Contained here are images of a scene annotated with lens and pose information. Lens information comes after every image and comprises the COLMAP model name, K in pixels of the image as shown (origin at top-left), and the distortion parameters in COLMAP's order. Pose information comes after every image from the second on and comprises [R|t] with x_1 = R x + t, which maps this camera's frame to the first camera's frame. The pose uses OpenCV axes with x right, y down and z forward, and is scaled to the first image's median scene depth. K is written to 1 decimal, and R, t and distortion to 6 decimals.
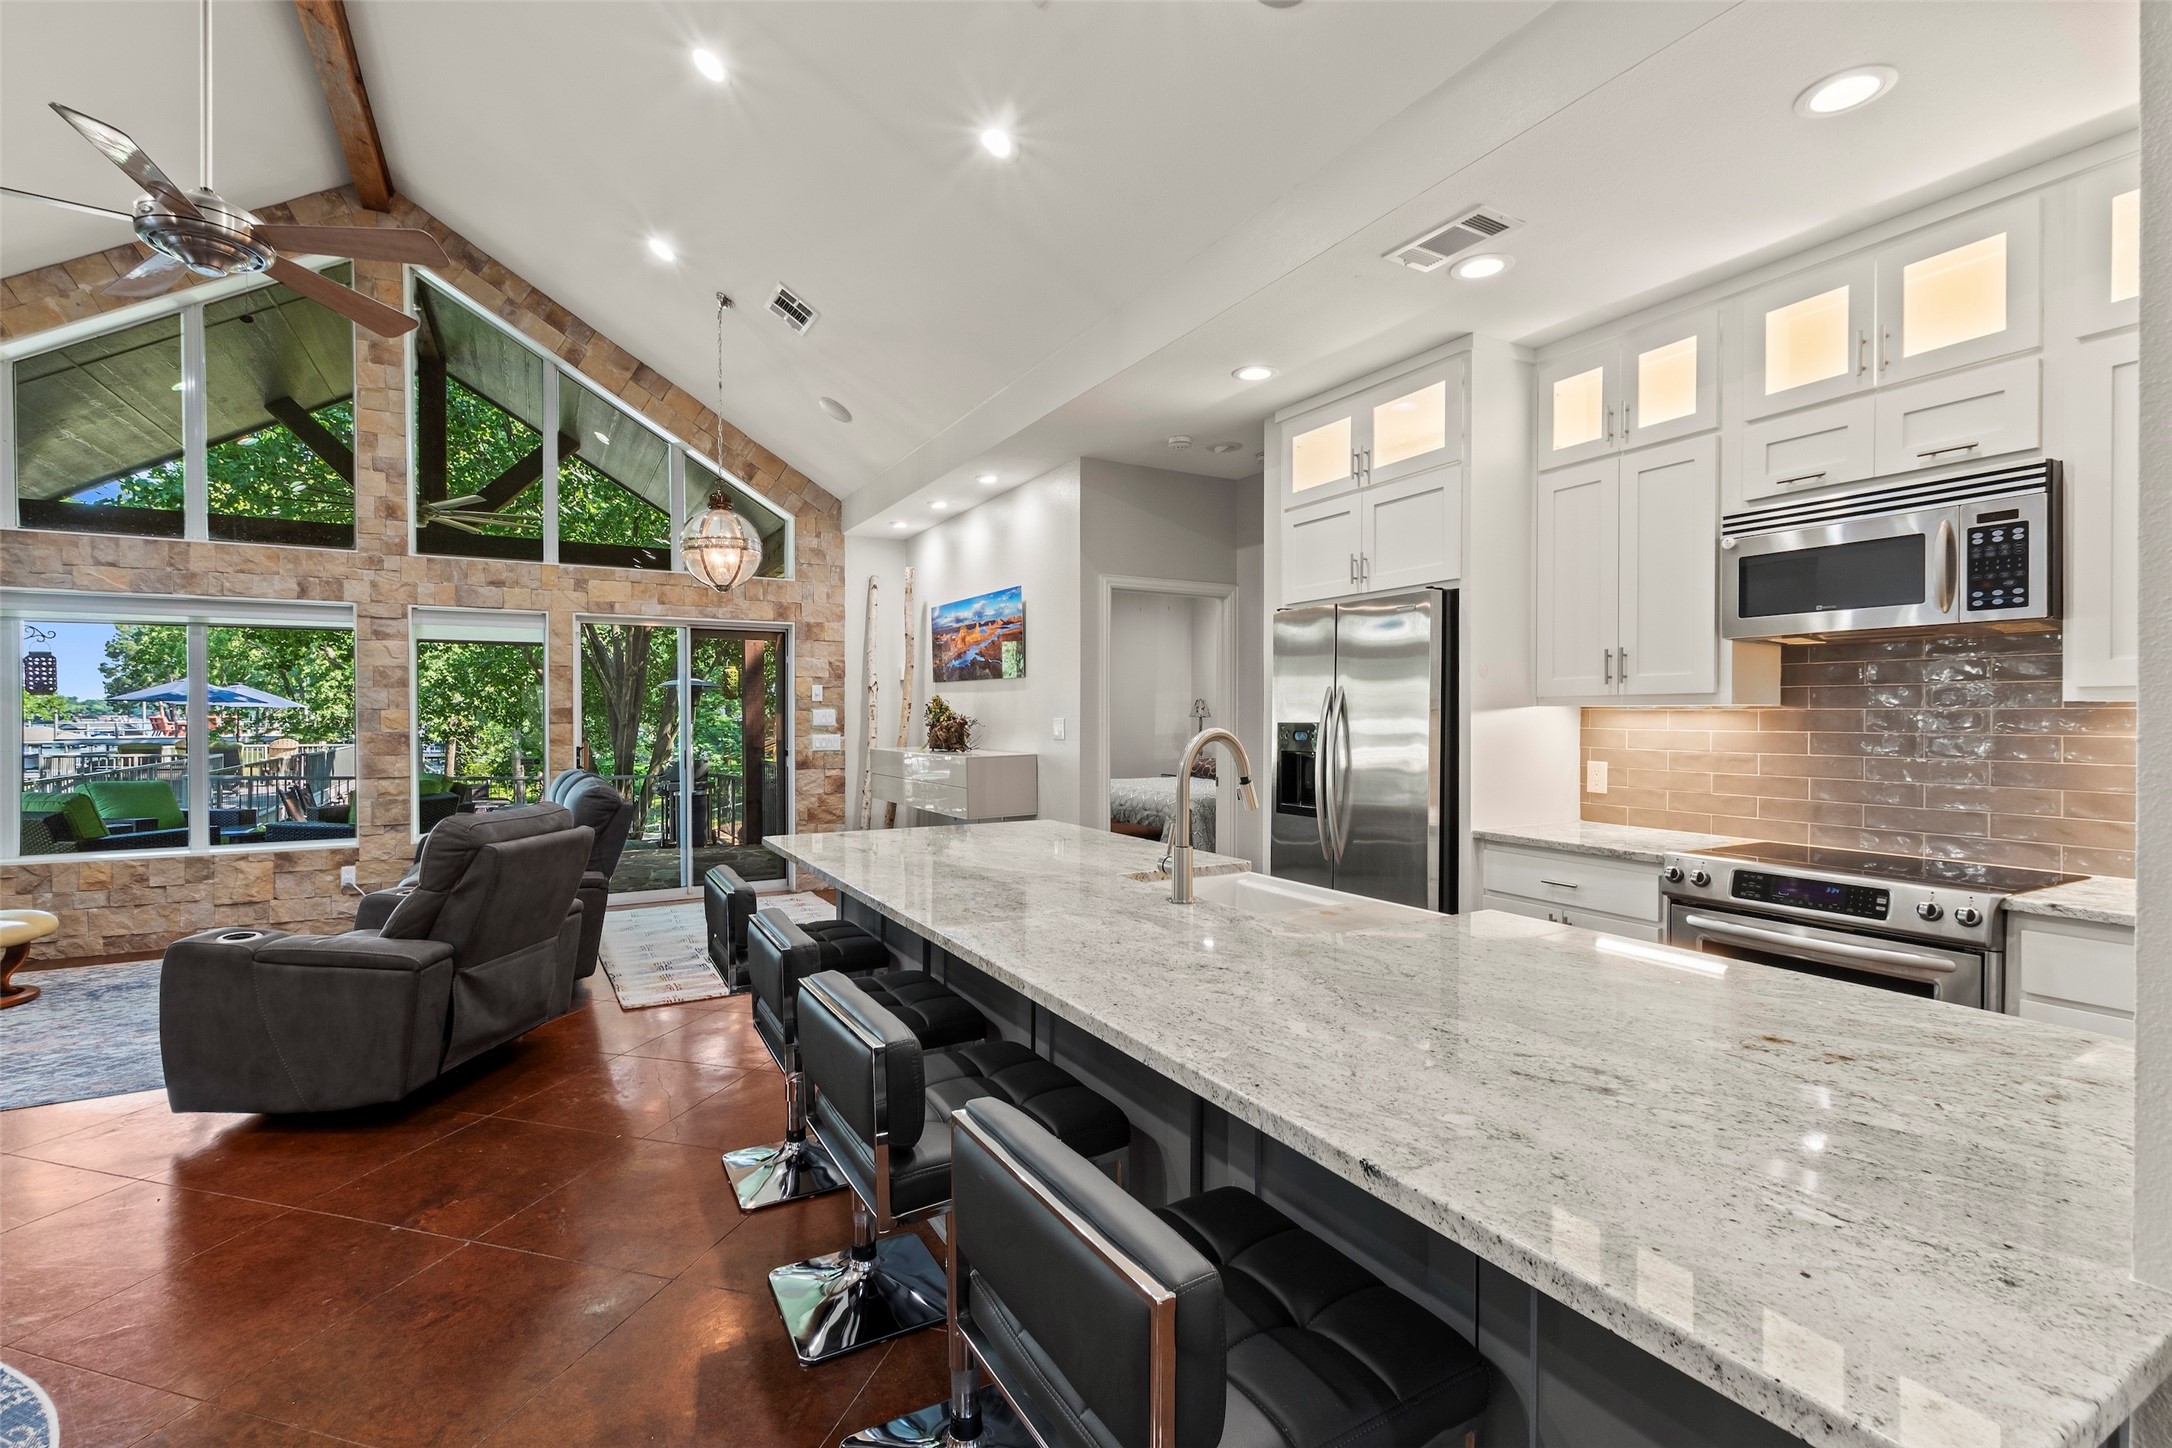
lens RADIAL K [[982.4, 0, 1080.5], [0, 982.4, 722.5], [0, 0, 1]] dist [0.003170, -0.001181]
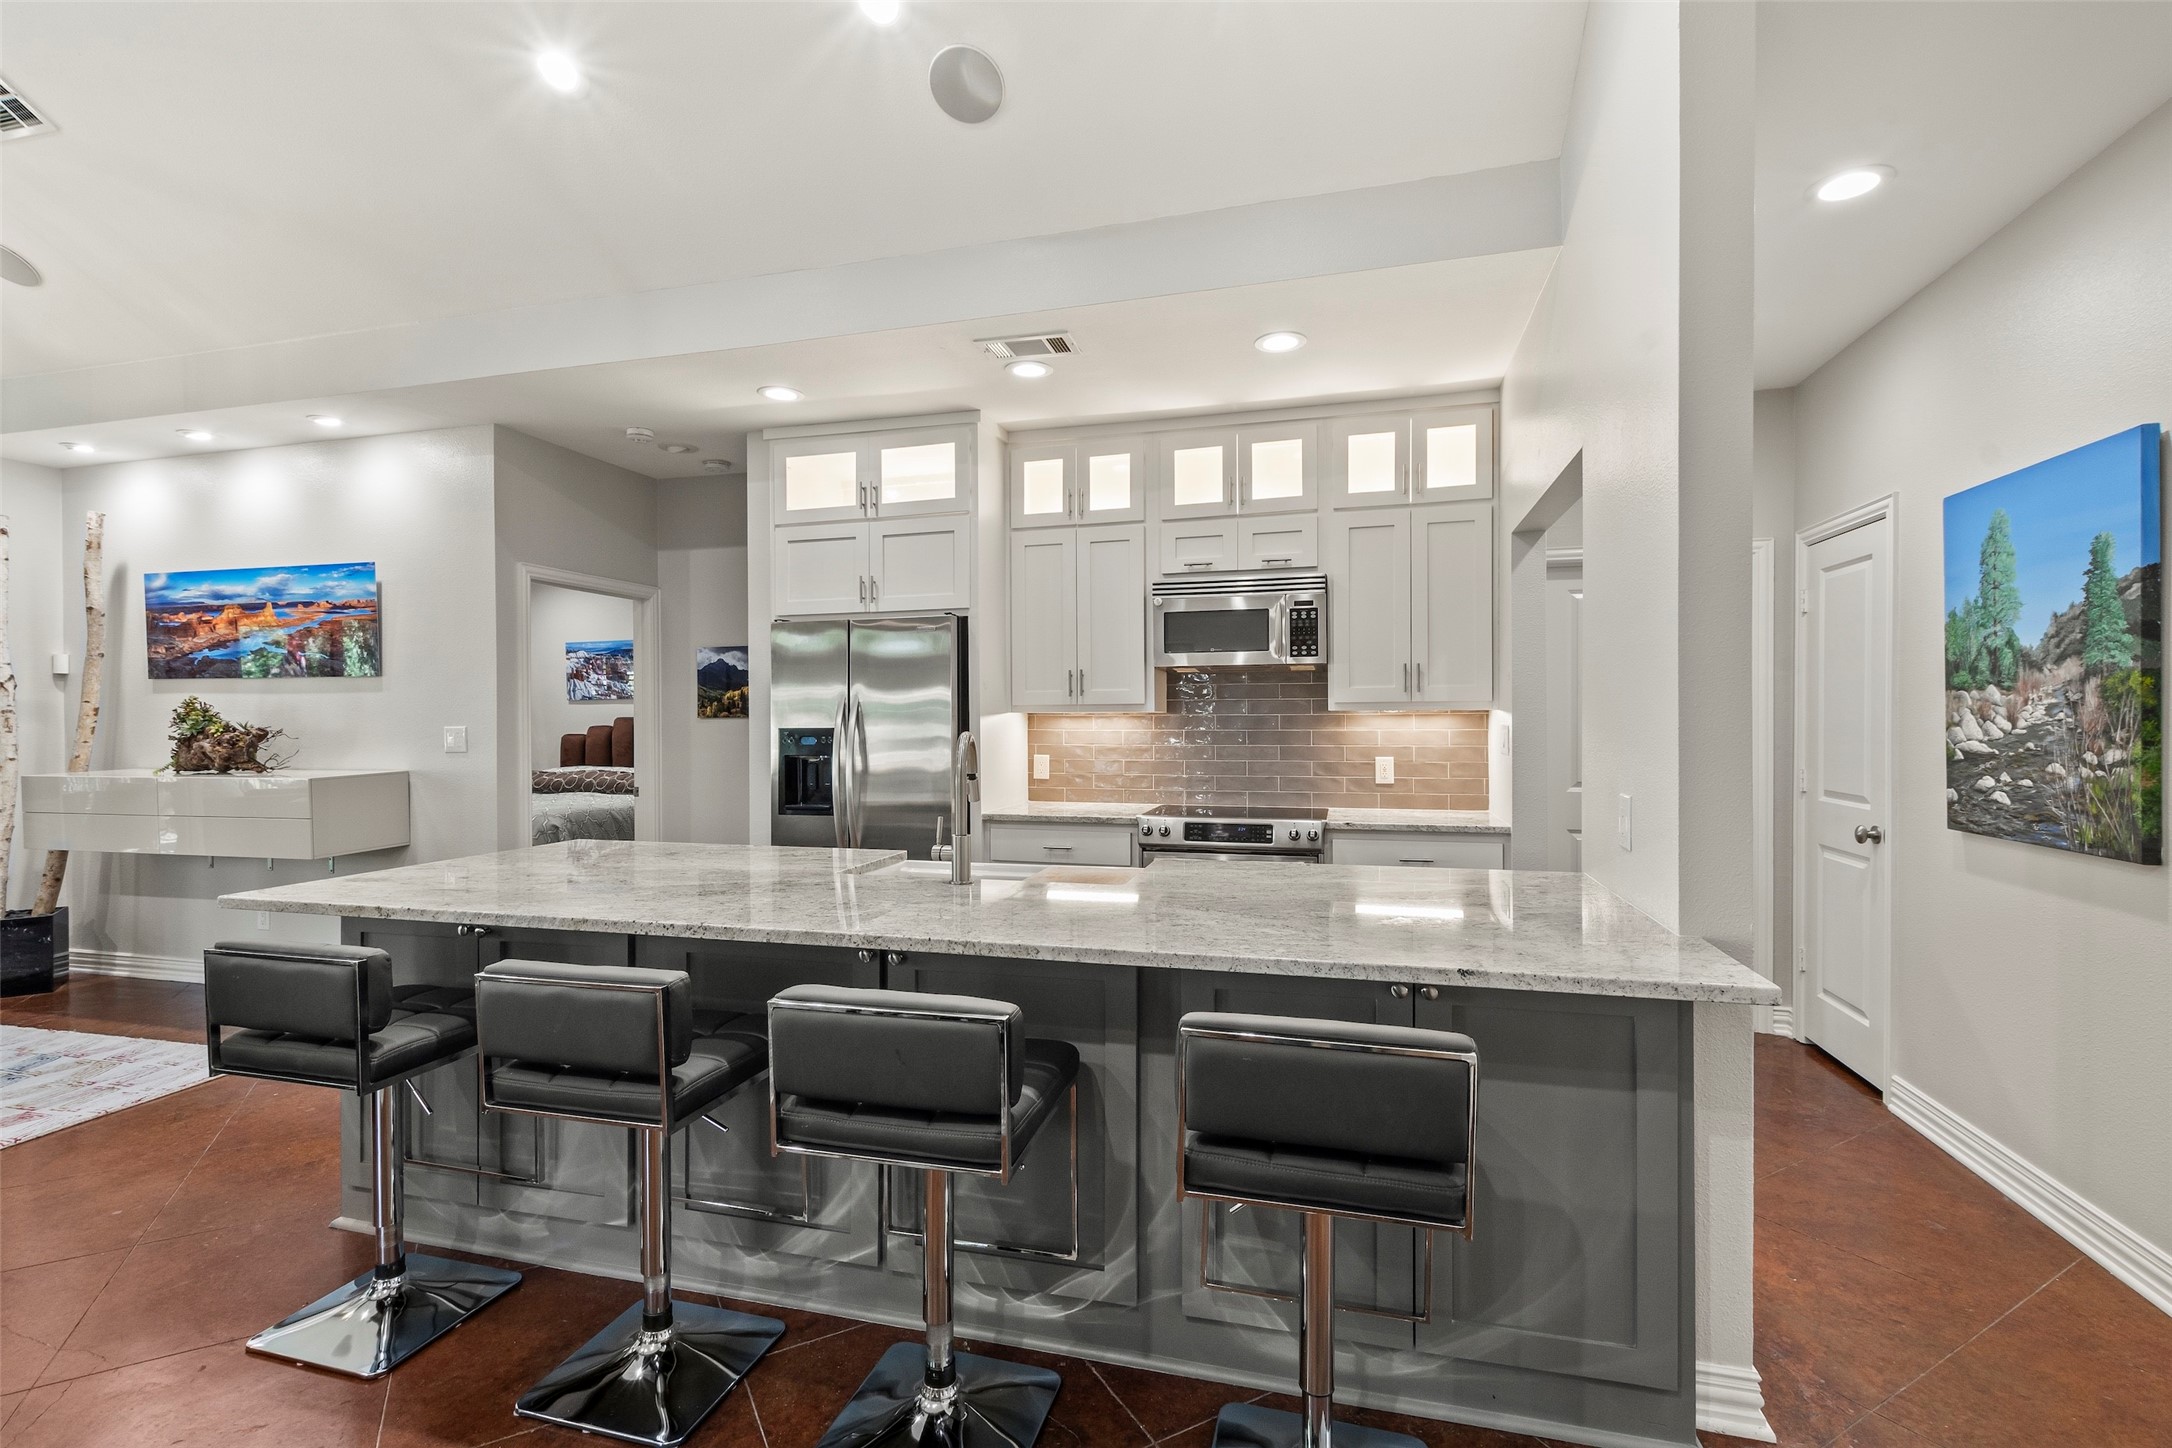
lens RADIAL K [[982.4, 0, 1046.0], [0, 982.4, 722.7], [0, 0, 1]] dist [0.003170, -0.001181]
pose [[0.701155, -0.007193, 0.712973, -0.367132], [0.011015, 0.999939, -0.000744, -0.002082], [-0.712924, 0.008375, 0.701191, 0.068866]]
